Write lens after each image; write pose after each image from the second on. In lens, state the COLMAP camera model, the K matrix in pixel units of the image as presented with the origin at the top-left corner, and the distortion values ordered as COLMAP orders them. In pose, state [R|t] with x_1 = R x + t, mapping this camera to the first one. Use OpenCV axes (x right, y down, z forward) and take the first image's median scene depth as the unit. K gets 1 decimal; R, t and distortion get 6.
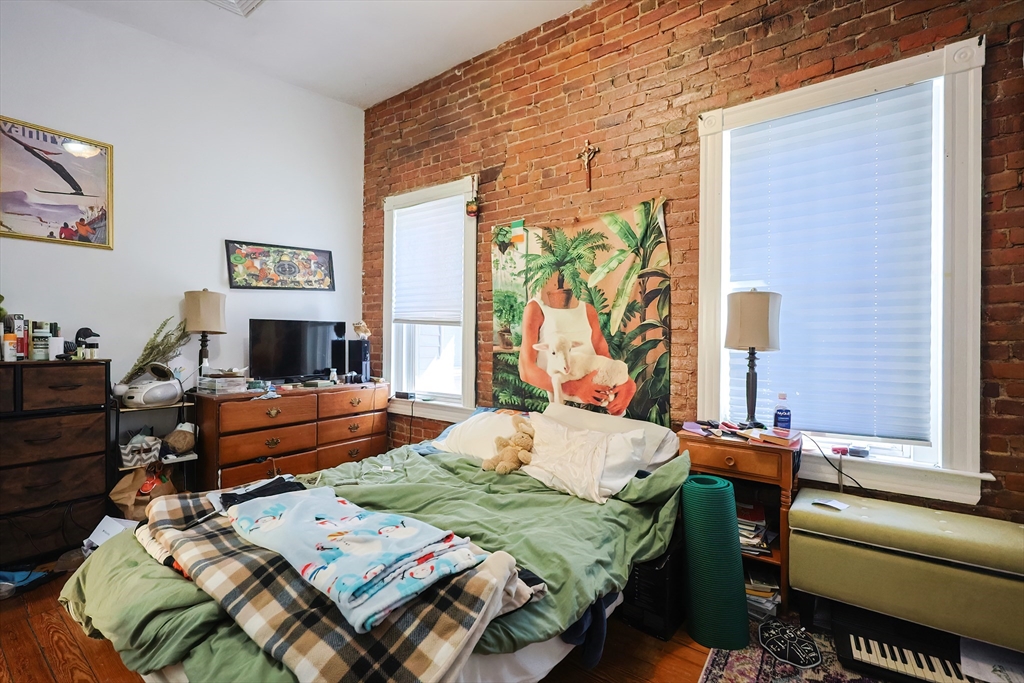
lens RADIAL K [[451.4, 0, 515.7], [0, 451.4, 340.9], [0, 0, 1]] dist [0.001032, -0.000101]
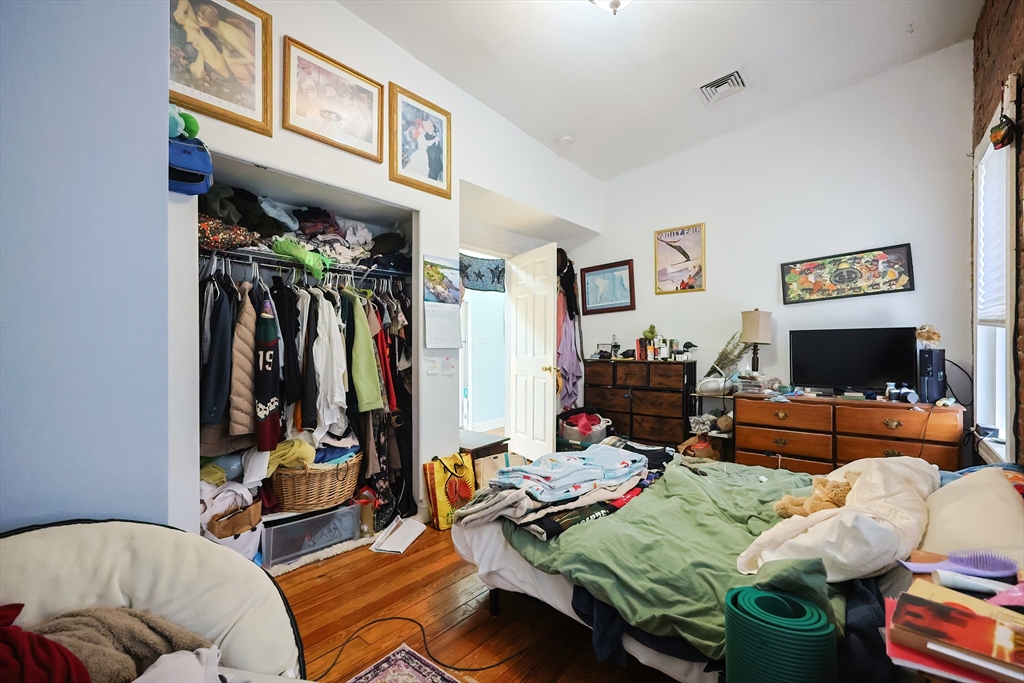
lens RADIAL K [[451.4, 0, 512.7], [0, 451.4, 341.7], [0, 0, 1]] dist [0.001032, -0.000101]
pose [[-0.075230, -0.012945, -0.997082, 0.638472], [0.001685, 0.999913, -0.013109, -0.008277], [0.997165, -0.002666, -0.075201, 0.432327]]
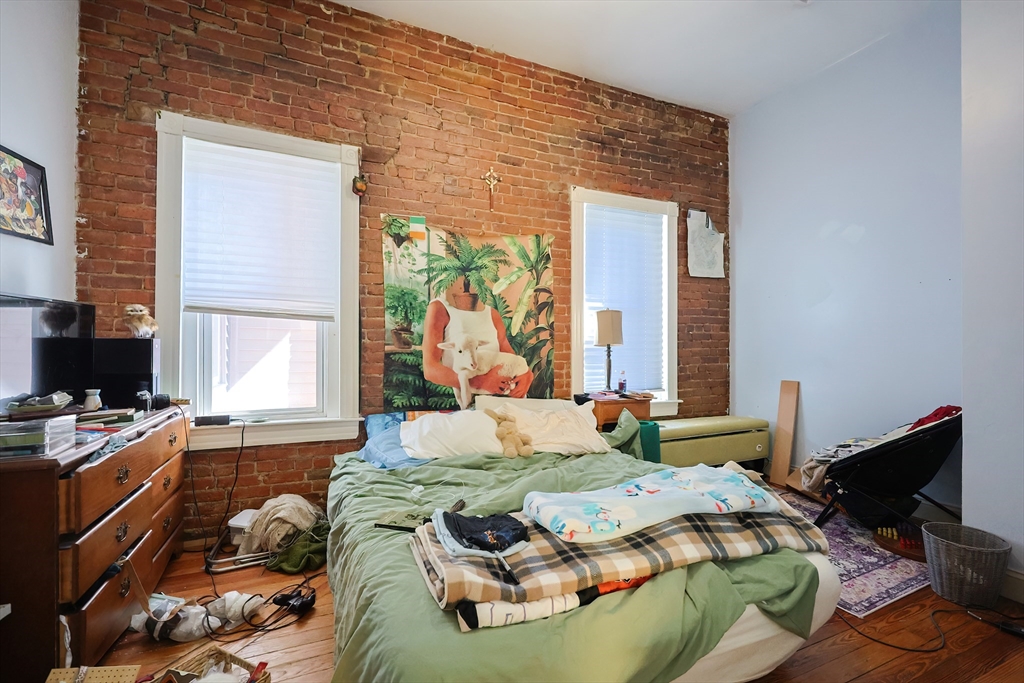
lens RADIAL K [[451.4, 0, 519.7], [0, 451.4, 345.3], [0, 0, 1]] dist [0.001032, -0.000101]
pose [[0.499395, -0.004604, 0.866362, -0.779305], [0.001394, 0.999989, 0.004511, 0.007706], [-0.866373, -0.001045, 0.499396, 0.342800]]
